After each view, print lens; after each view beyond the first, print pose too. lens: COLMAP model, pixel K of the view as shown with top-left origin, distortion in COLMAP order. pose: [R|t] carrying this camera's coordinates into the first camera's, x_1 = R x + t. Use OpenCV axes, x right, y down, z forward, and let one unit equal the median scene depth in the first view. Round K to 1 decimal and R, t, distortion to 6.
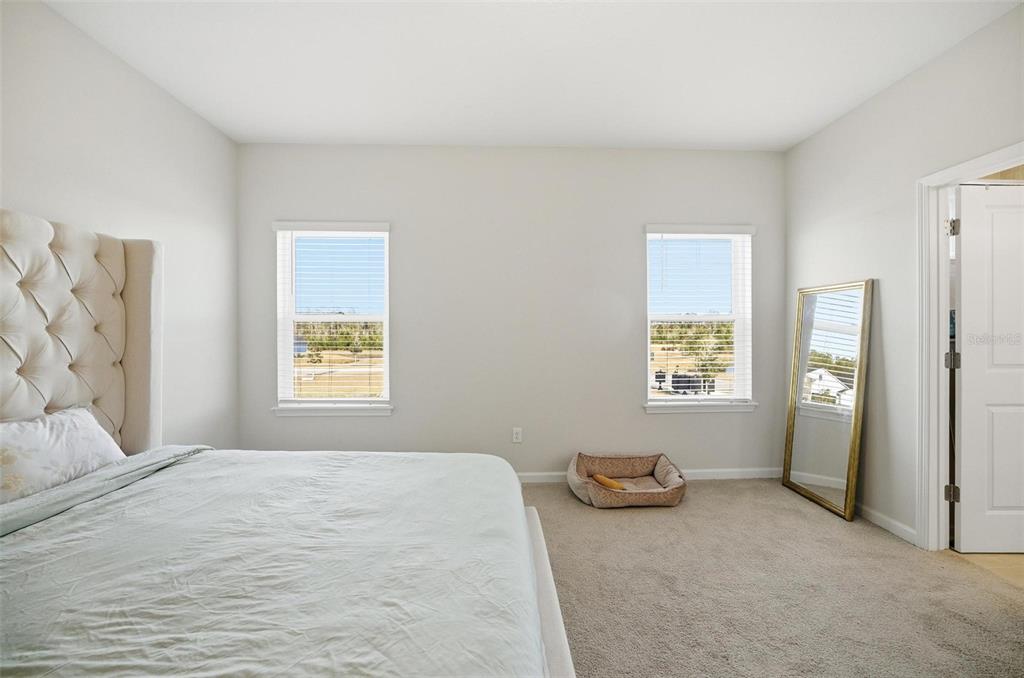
lens RADIAL K [[459.4, 0, 517.7], [0, 459.4, 336.5], [0, 0, 1]] dist [-0.010811, 0.001815]
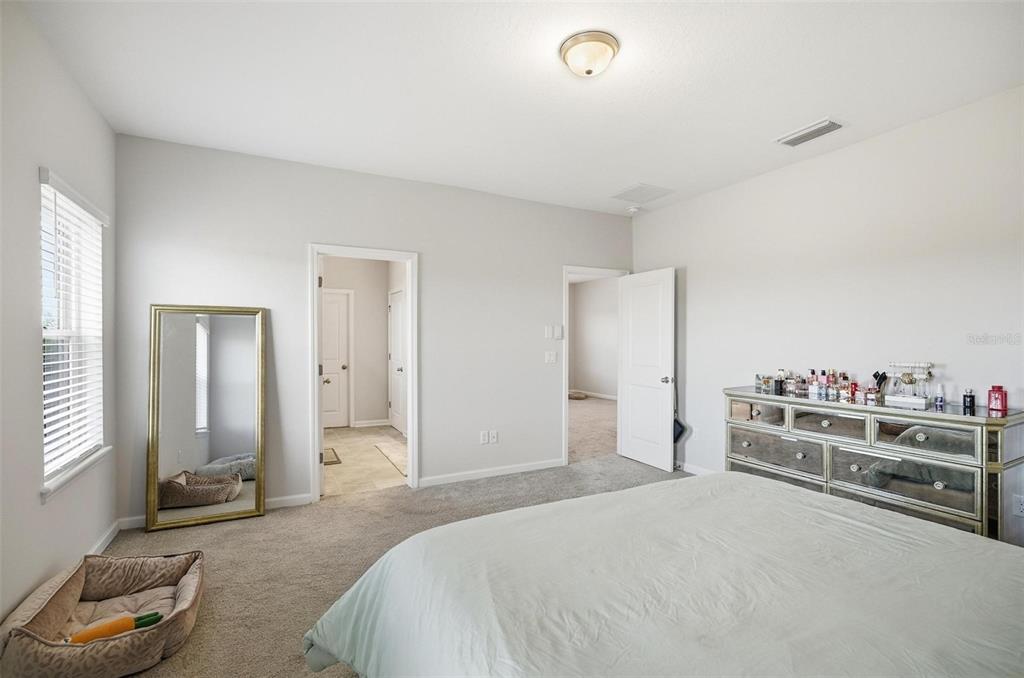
lens RADIAL K [[459.4, 0, 516.7], [0, 459.4, 343.9], [0, 0, 1]] dist [-0.010811, 0.001815]
pose [[-0.432697, 0.003464, 0.901533, -0.686867], [0.011110, 0.999937, 0.001491, -0.029588], [-0.901471, 0.010661, -0.432709, 1.056606]]
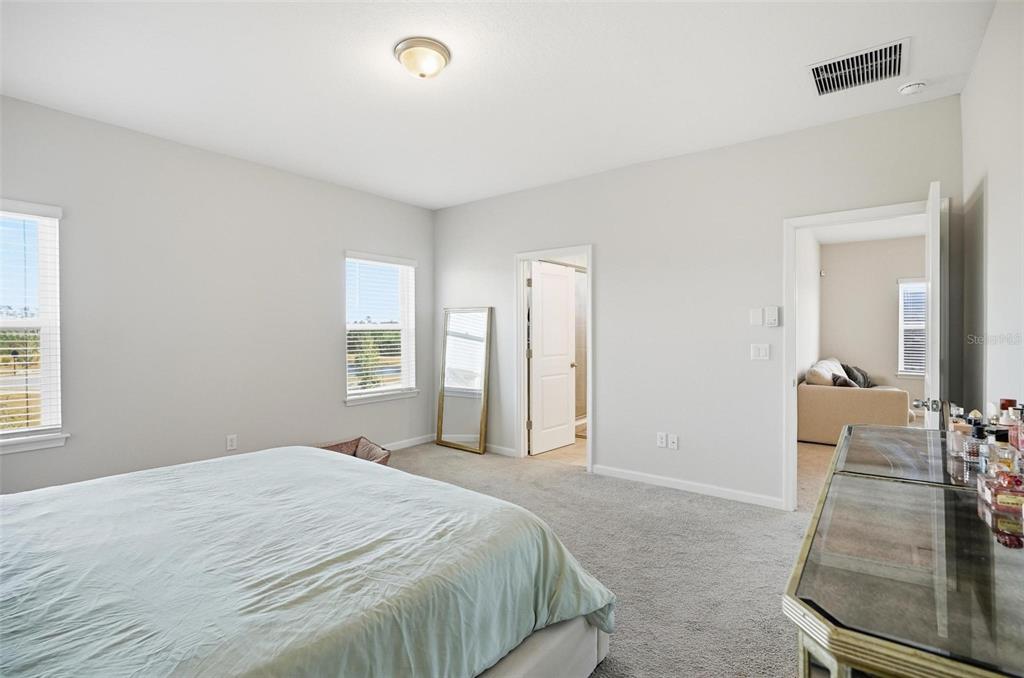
lens RADIAL K [[488.2, 0, 511.6], [0, 488.2, 329.5], [0, 0, 1]] dist [-0.001108, 0.000938]
pose [[0.643660, 0.002940, 0.765306, -0.620071], [0.007021, 0.999928, -0.009746, -0.027257], [-0.765280, 0.011646, 0.643593, -0.234189]]
